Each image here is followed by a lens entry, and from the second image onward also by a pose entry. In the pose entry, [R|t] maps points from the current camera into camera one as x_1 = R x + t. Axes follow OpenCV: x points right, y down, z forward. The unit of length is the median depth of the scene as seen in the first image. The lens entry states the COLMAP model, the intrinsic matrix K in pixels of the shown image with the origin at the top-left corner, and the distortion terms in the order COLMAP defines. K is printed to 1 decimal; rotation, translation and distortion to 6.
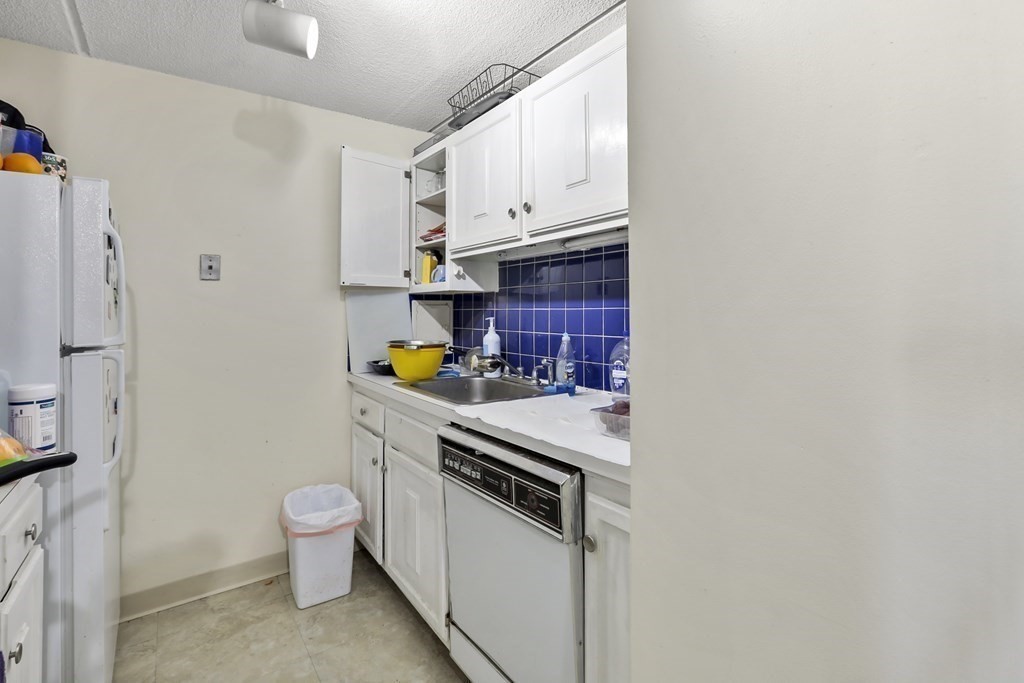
lens RADIAL K [[482.5, 0, 502.3], [0, 482.5, 297.9], [0, 0, 1]] dist [-0.008616, 0.006329]
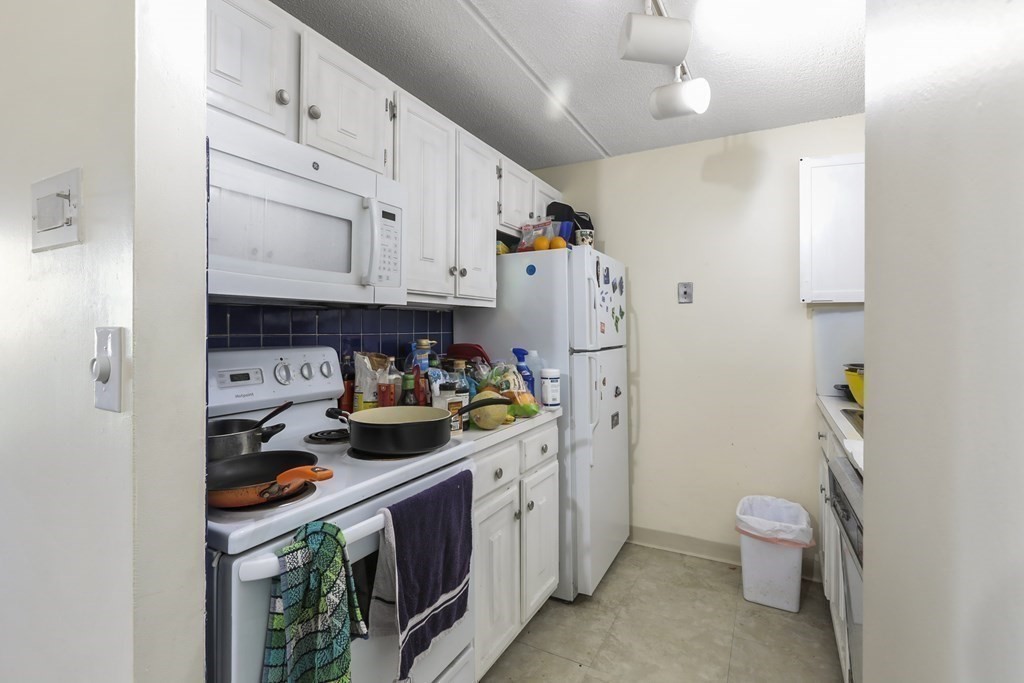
lens RADIAL K [[482.5, 0, 504.9], [0, 482.5, 325.4], [0, 0, 1]] dist [-0.008616, 0.006329]
pose [[0.441945, 0.006123, -0.897021, 0.310420], [0.016461, 0.999753, 0.014934, -0.005786], [0.896891, -0.021366, 0.441735, 0.031970]]
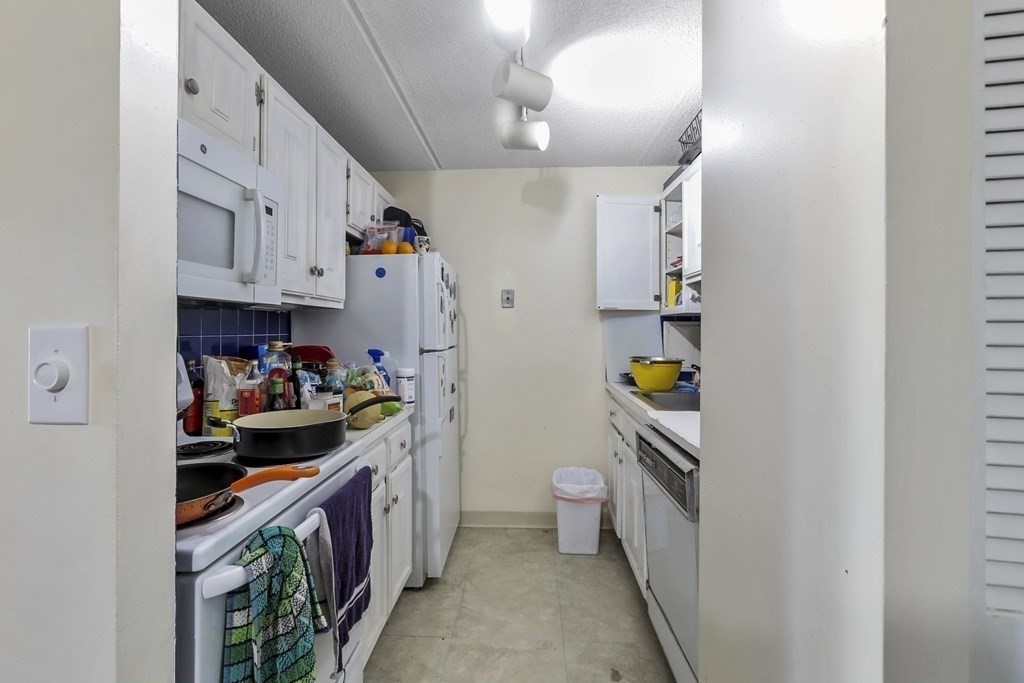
lens RADIAL K [[482.5, 0, 502.3], [0, 482.5, 330.5], [0, 0, 1]] dist [-0.008616, 0.006329]
pose [[0.784995, 0.009822, -0.619425, 0.267931], [0.007451, 0.999652, 0.025294, -0.006579], [0.619458, -0.024471, 0.784649, -0.131274]]
